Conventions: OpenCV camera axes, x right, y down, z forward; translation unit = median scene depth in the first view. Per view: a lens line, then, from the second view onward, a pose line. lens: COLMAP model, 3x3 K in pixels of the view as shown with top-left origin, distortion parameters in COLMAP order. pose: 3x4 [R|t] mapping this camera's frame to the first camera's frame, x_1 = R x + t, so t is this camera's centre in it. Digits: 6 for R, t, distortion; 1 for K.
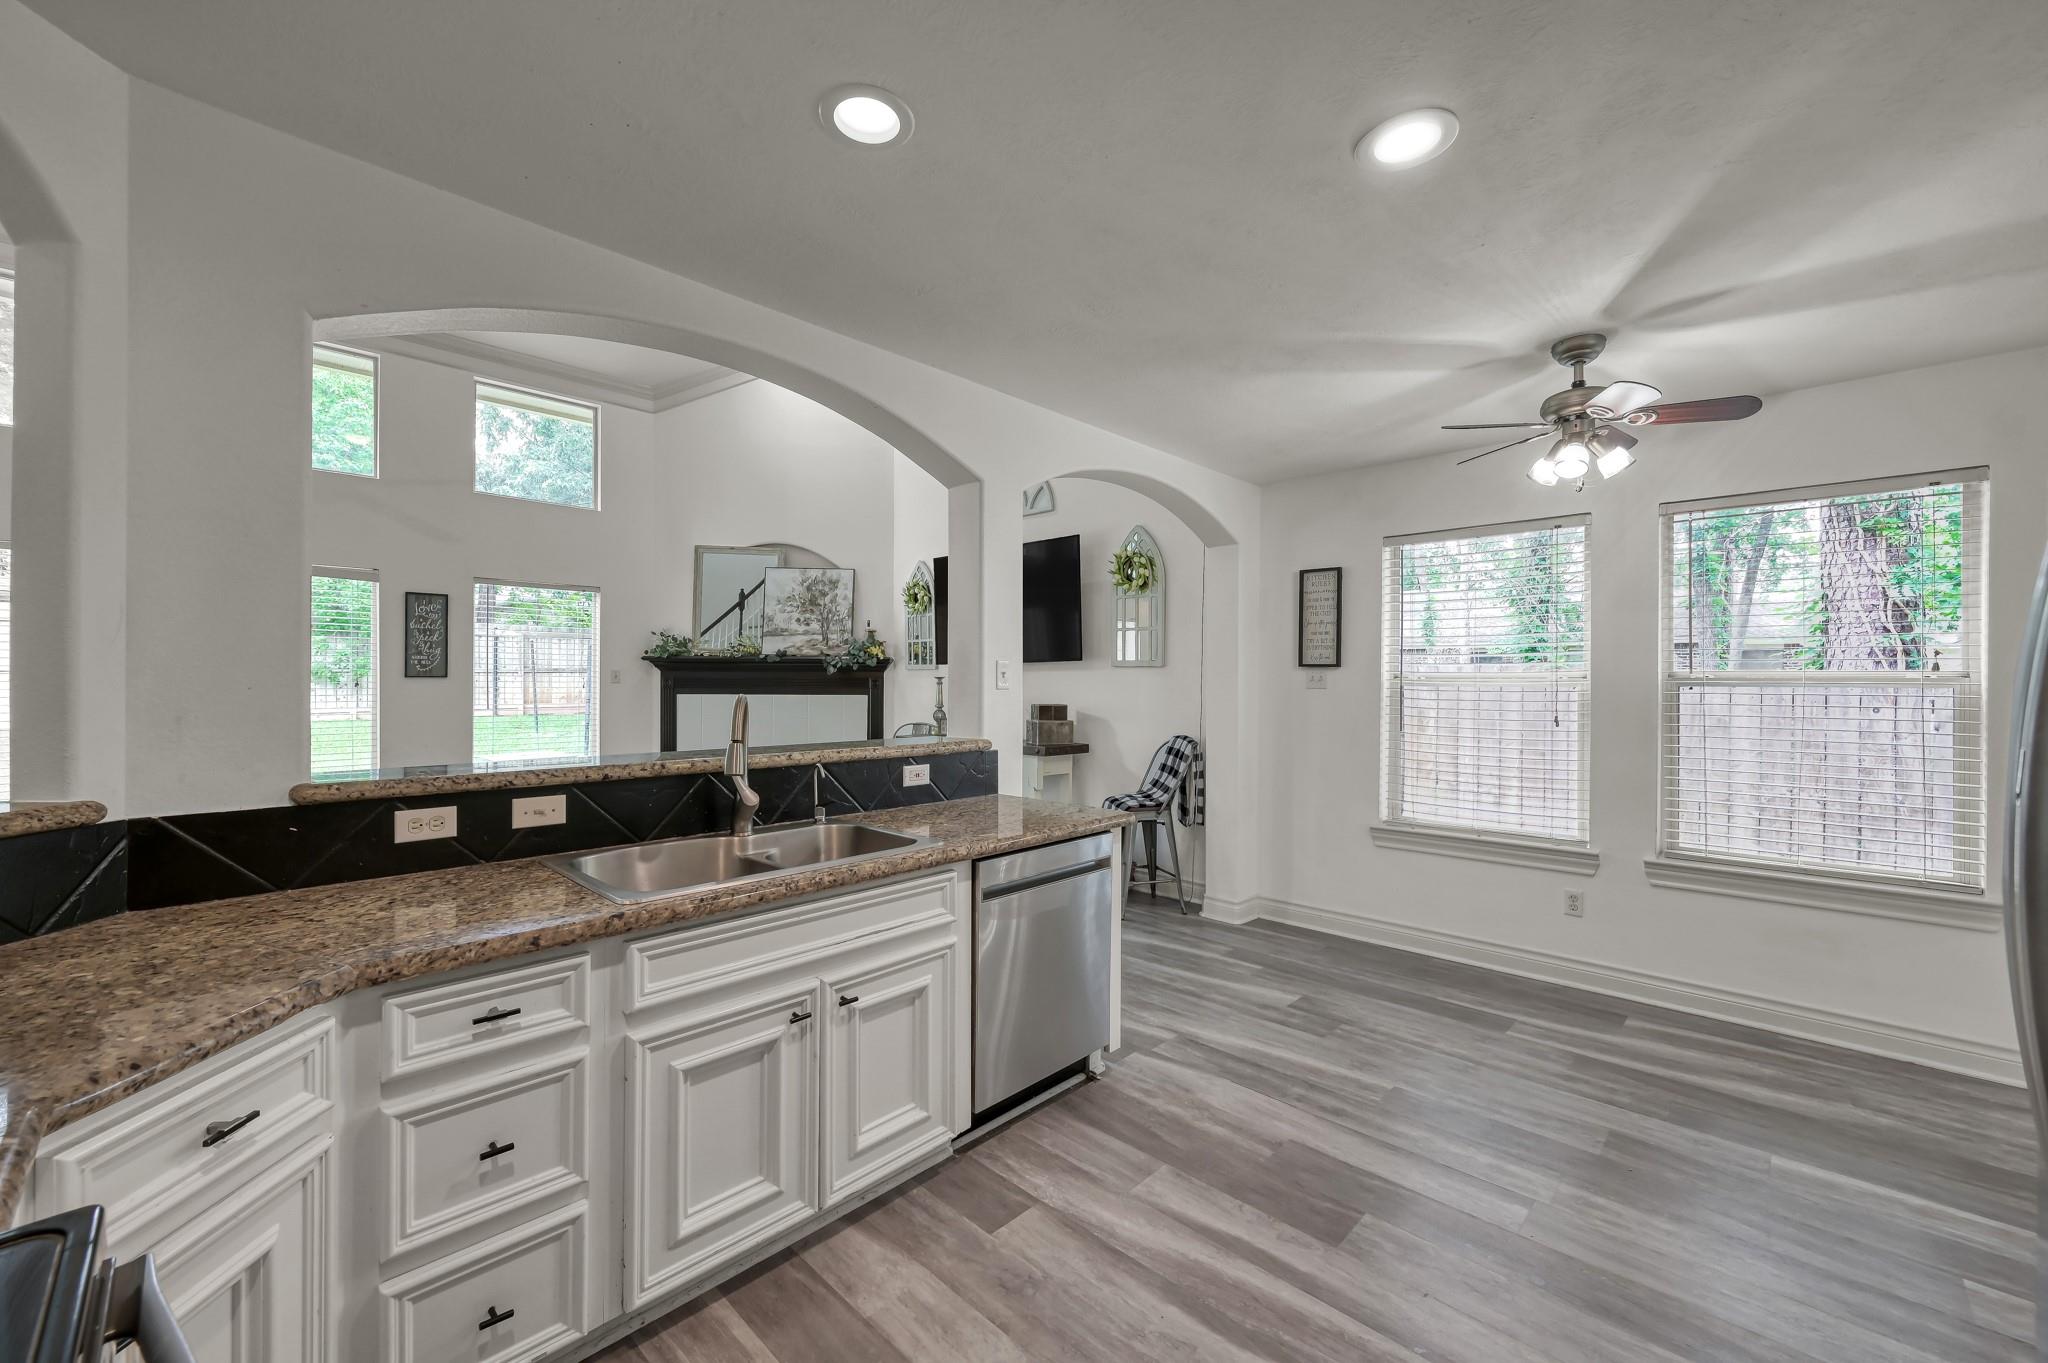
lens RADIAL K [[808.2, 0, 1024.7], [0, 808.2, 679.2], [0, 0, 1]] dist [-0.002660, 0.001771]
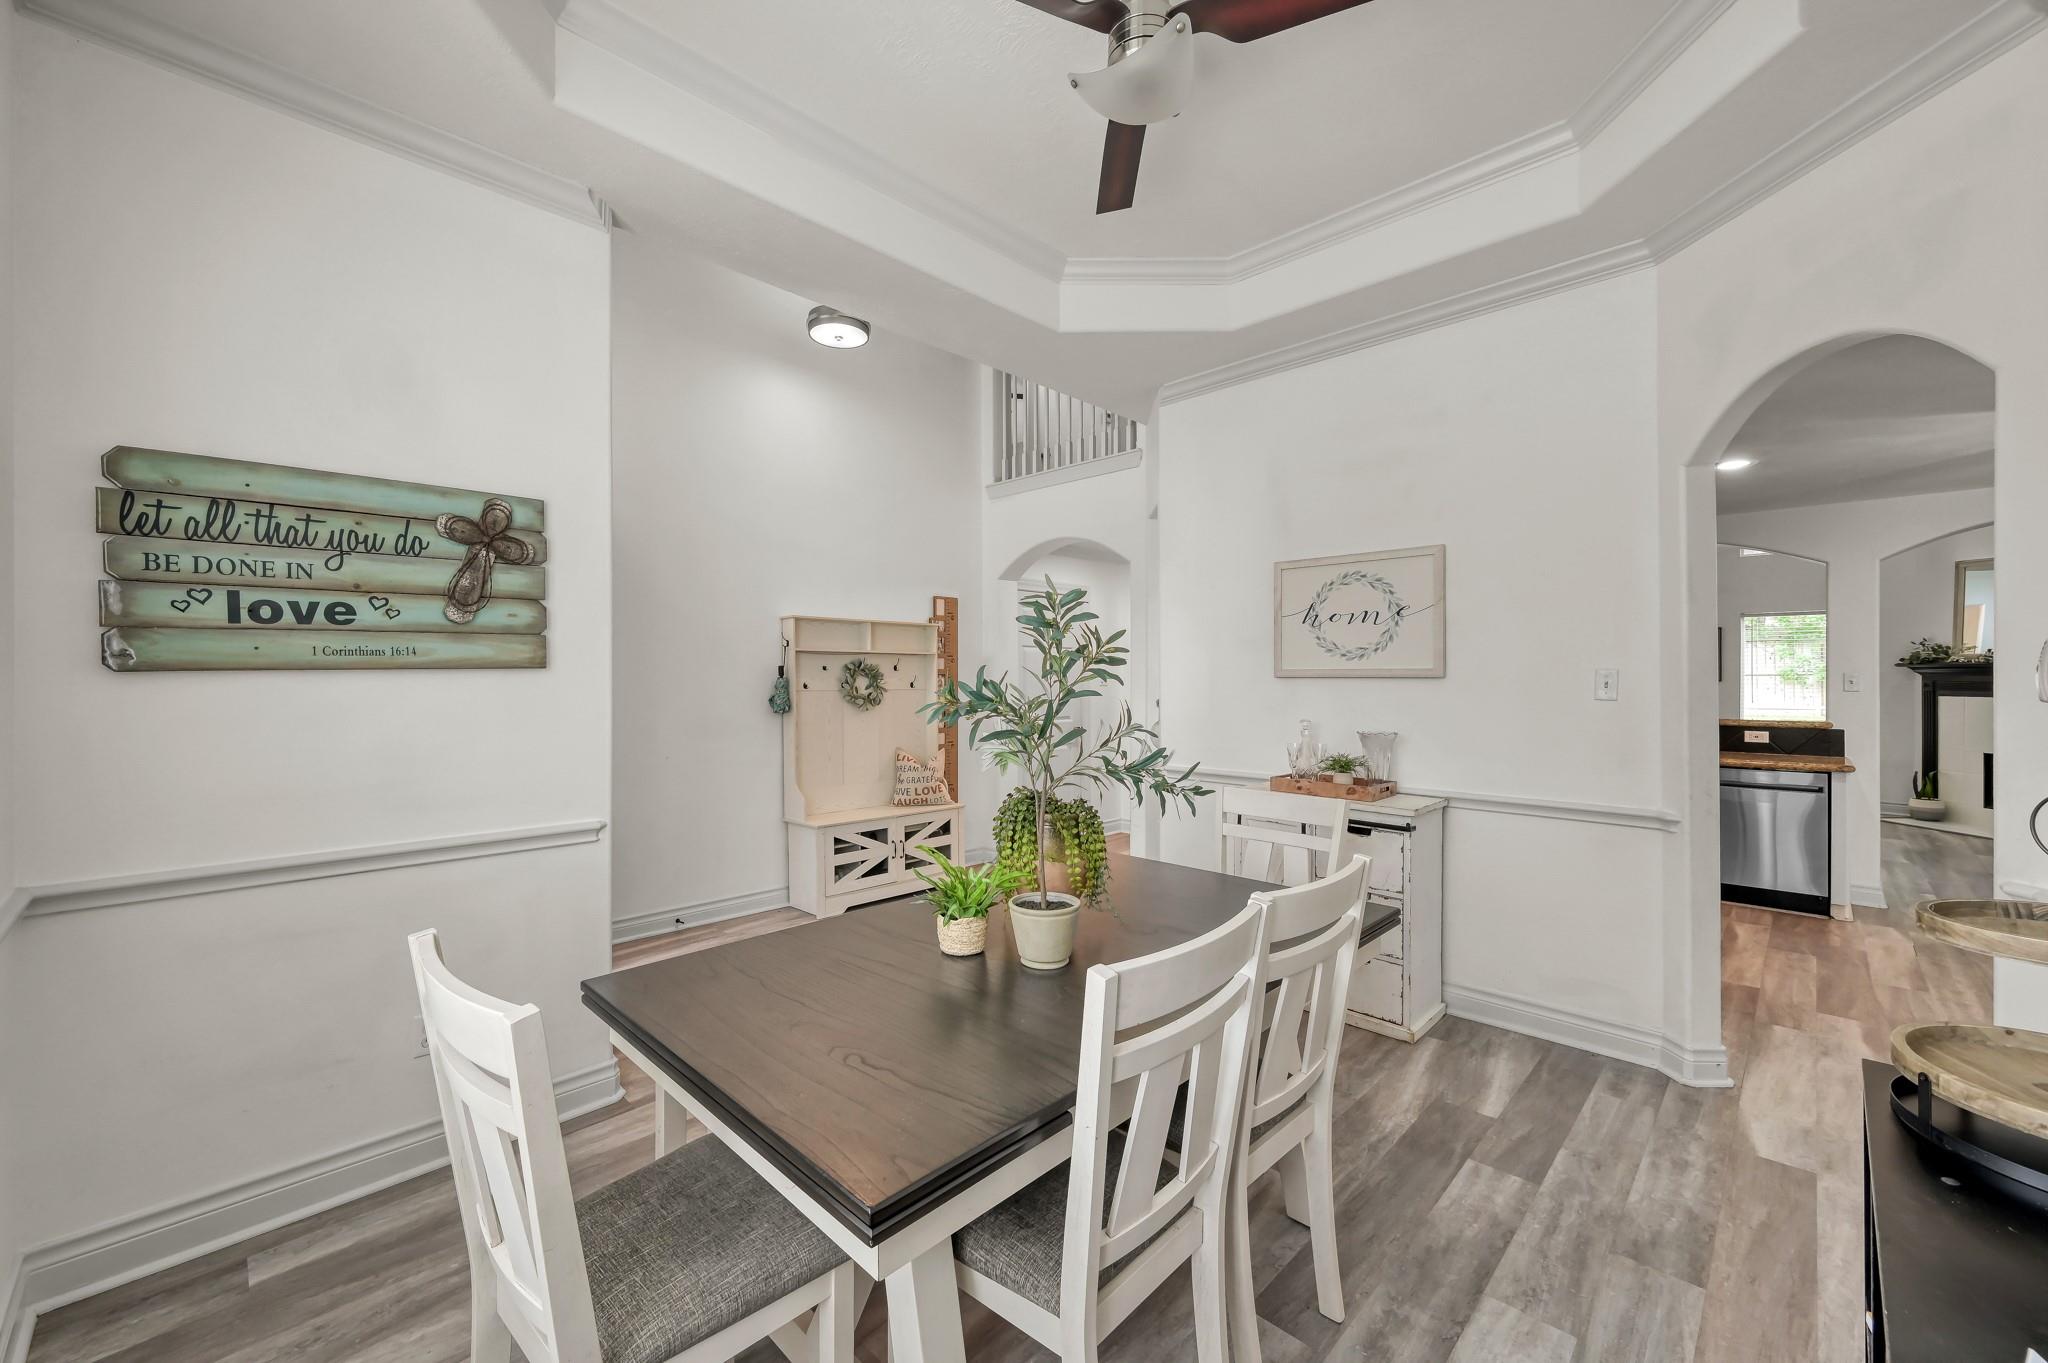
lens RADIAL K [[811.4, 0, 1038.9], [0, 811.4, 670.4], [0, 0, 1]] dist [0.009179, 0.000213]
pose [[0.009833, -0.012848, -0.999869, 1.104227], [0.002872, 0.999914, -0.012821, -0.009153], [0.999948, -0.002745, 0.009869, -0.424253]]
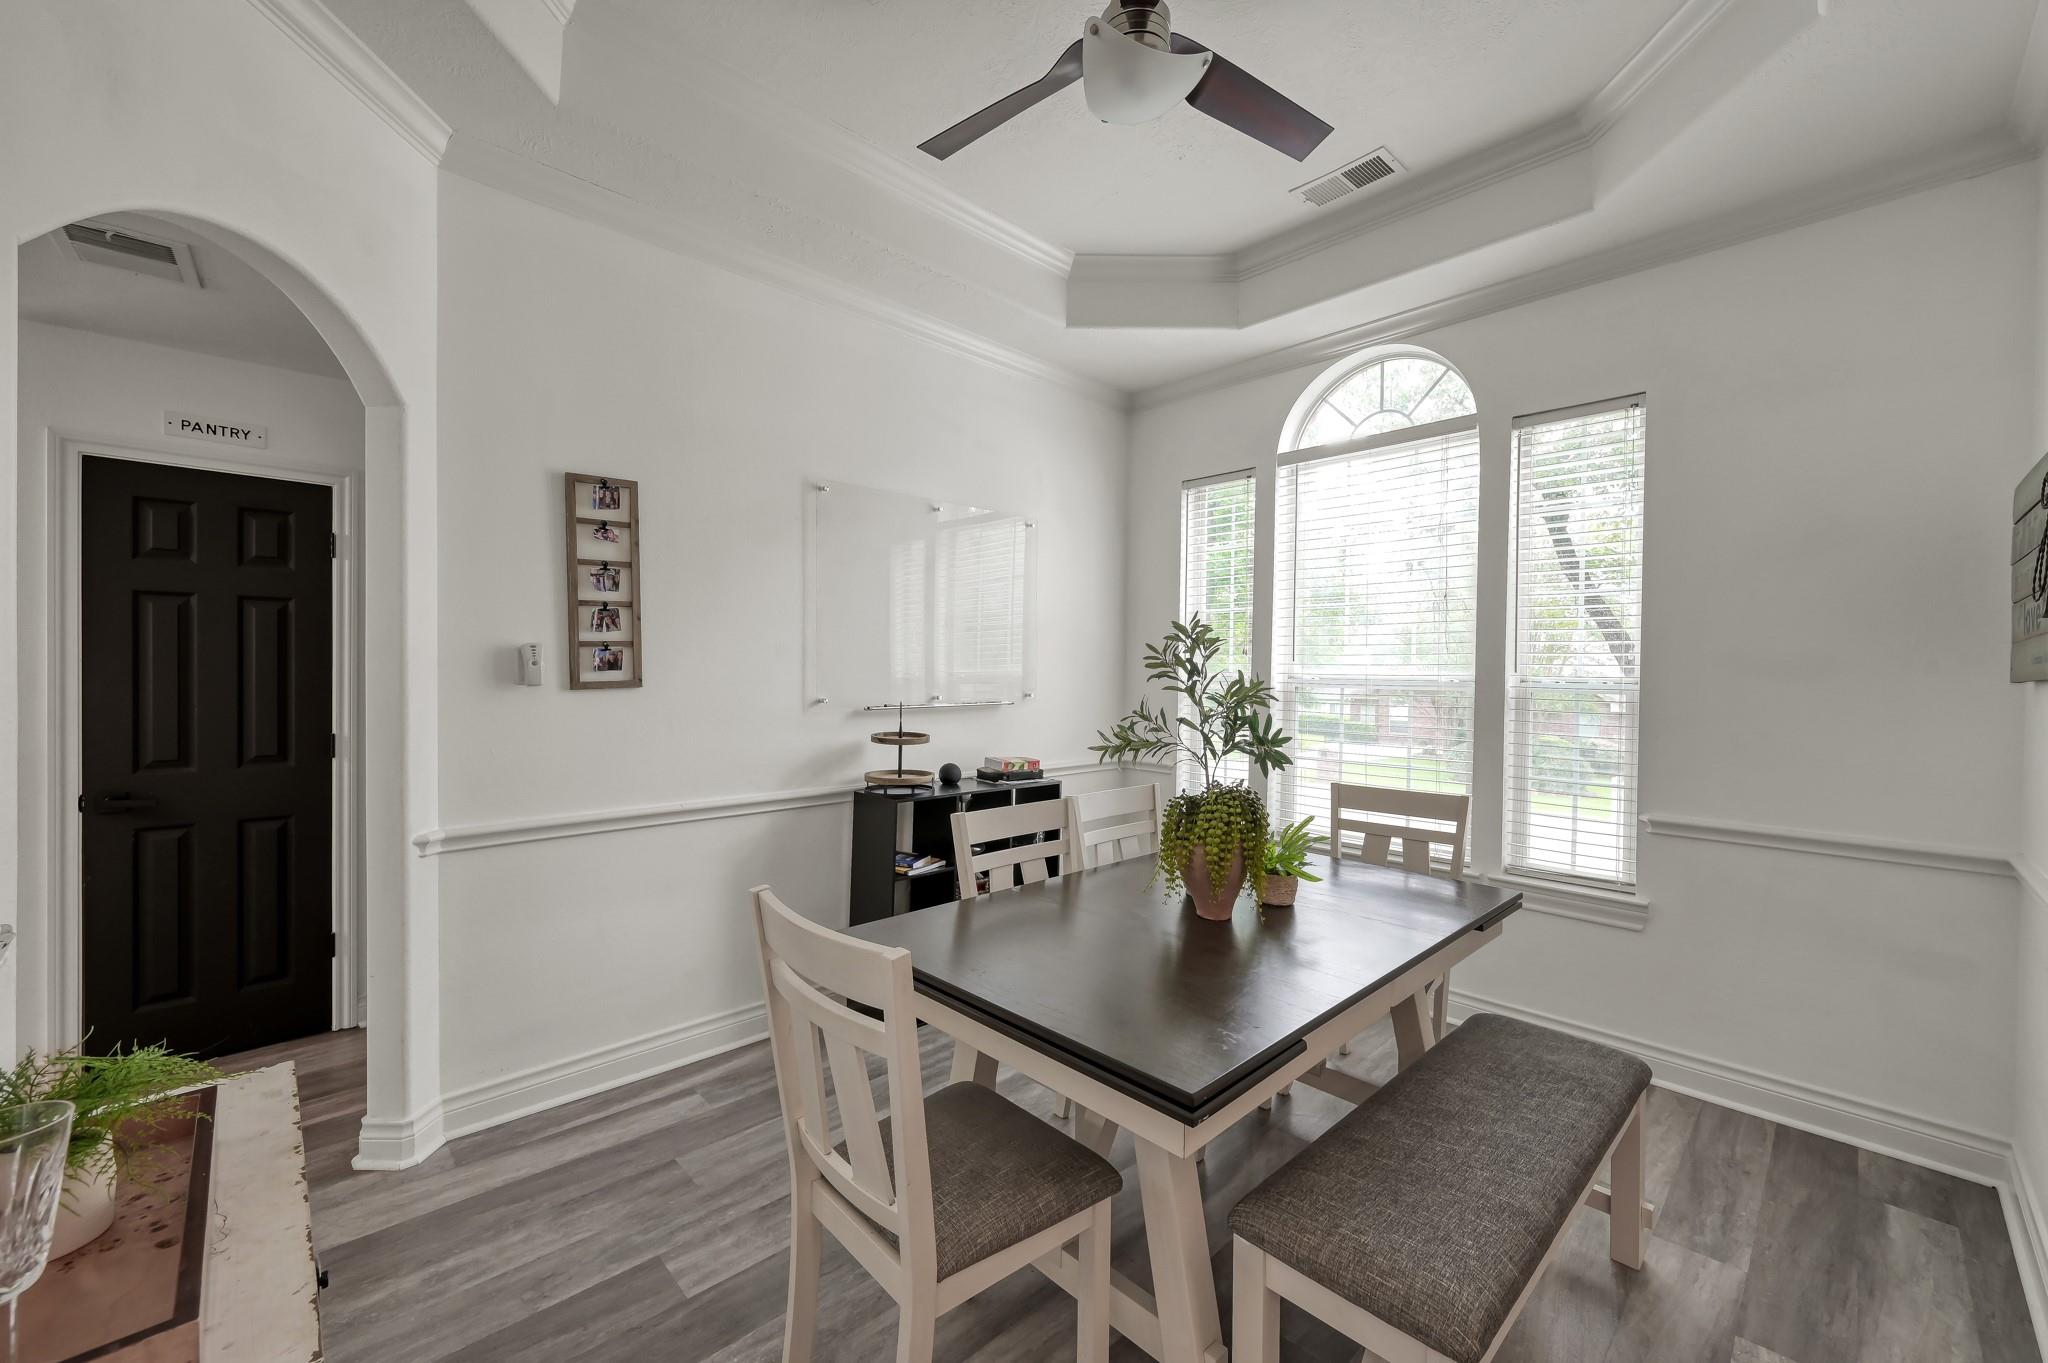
lens RADIAL K [[808.2, 0, 1034.7], [0, 808.2, 673.4], [0, 0, 1]] dist [-0.002660, 0.001771]
pose [[0.034262, -0.016151, 0.999282, 0.179681], [-0.013555, 0.999770, 0.016624, -0.020421], [-0.999321, -0.014115, 0.034035, -0.324589]]
